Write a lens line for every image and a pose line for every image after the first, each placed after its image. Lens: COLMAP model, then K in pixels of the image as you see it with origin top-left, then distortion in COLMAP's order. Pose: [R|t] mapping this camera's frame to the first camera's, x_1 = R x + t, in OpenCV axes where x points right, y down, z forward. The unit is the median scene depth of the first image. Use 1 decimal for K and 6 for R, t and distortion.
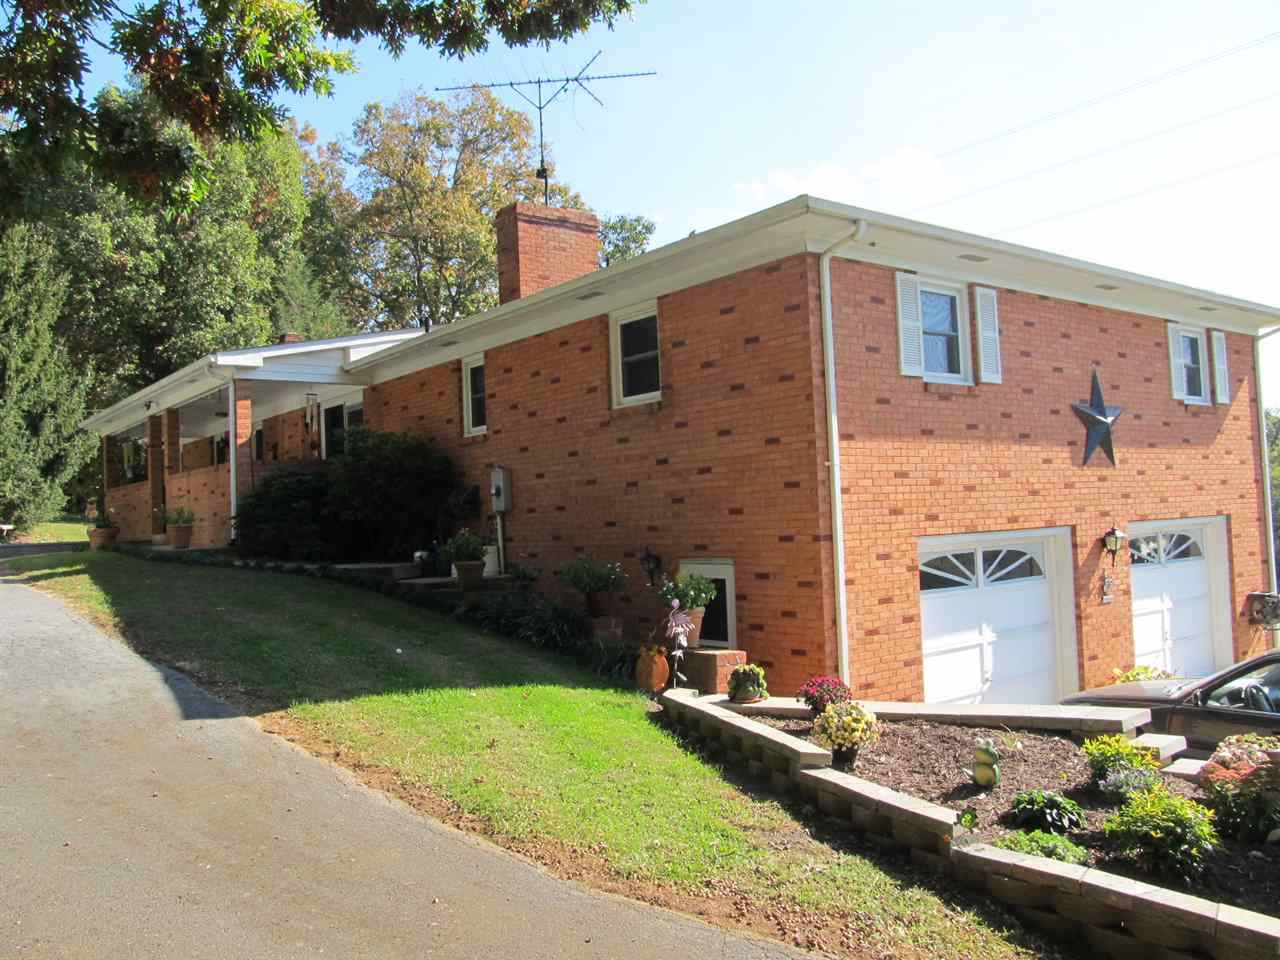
lens RADIAL K [[1064.3, 0, 640.0], [0, 1064.3, 480.0], [0, 0, 1]] dist [-0.069920, 0.055356]
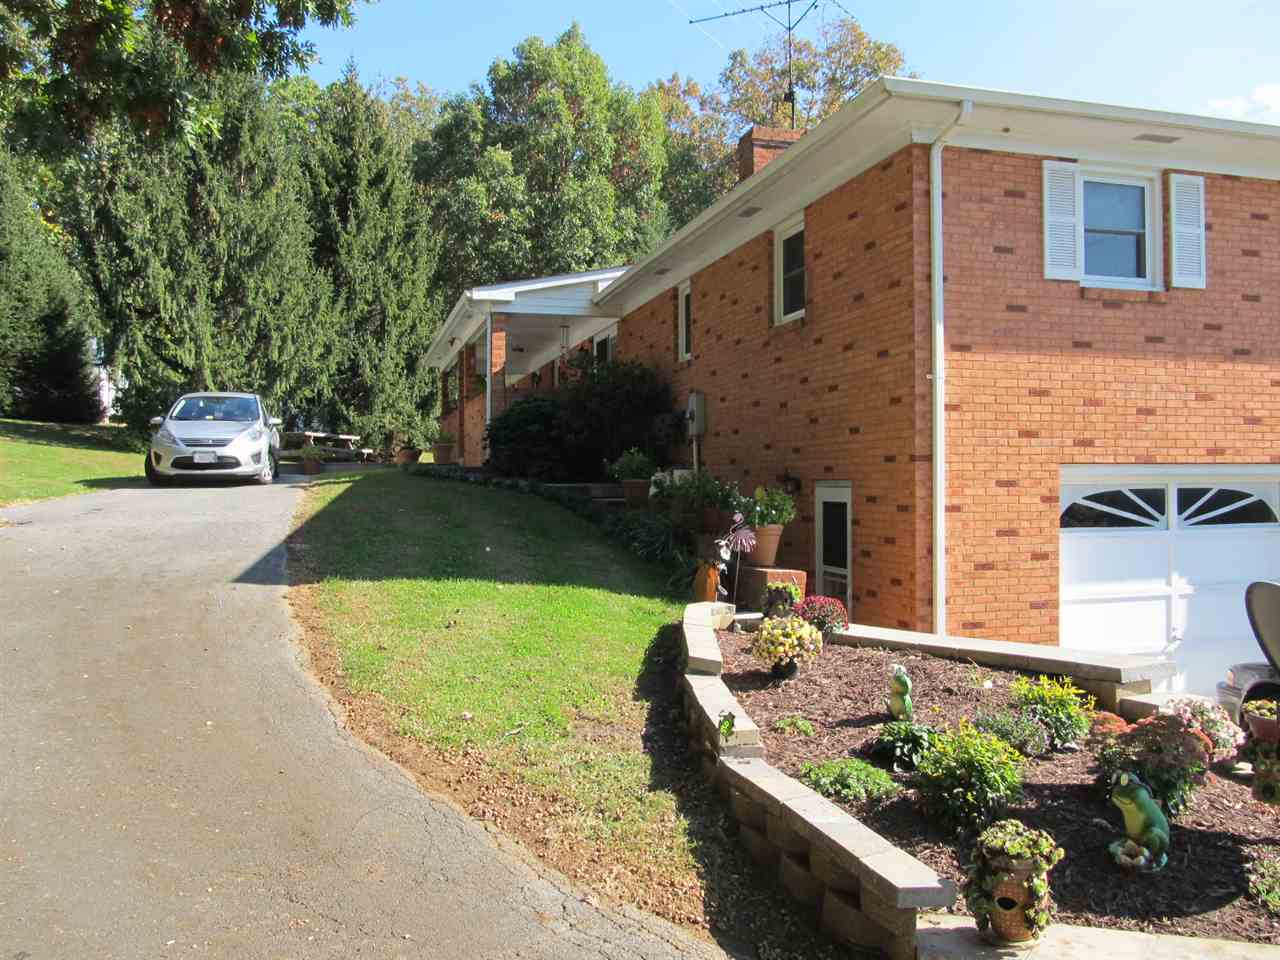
lens RADIAL K [[1064.3, 0, 640.0], [0, 1064.3, 480.0], [0, 0, 1]] dist [-0.069920, 0.055356]
pose [[0.923296, 0.035982, -0.382400, 0.255560], [-0.018709, 0.998634, 0.048794, 0.028643], [0.383633, -0.037897, 0.922708, 0.056991]]
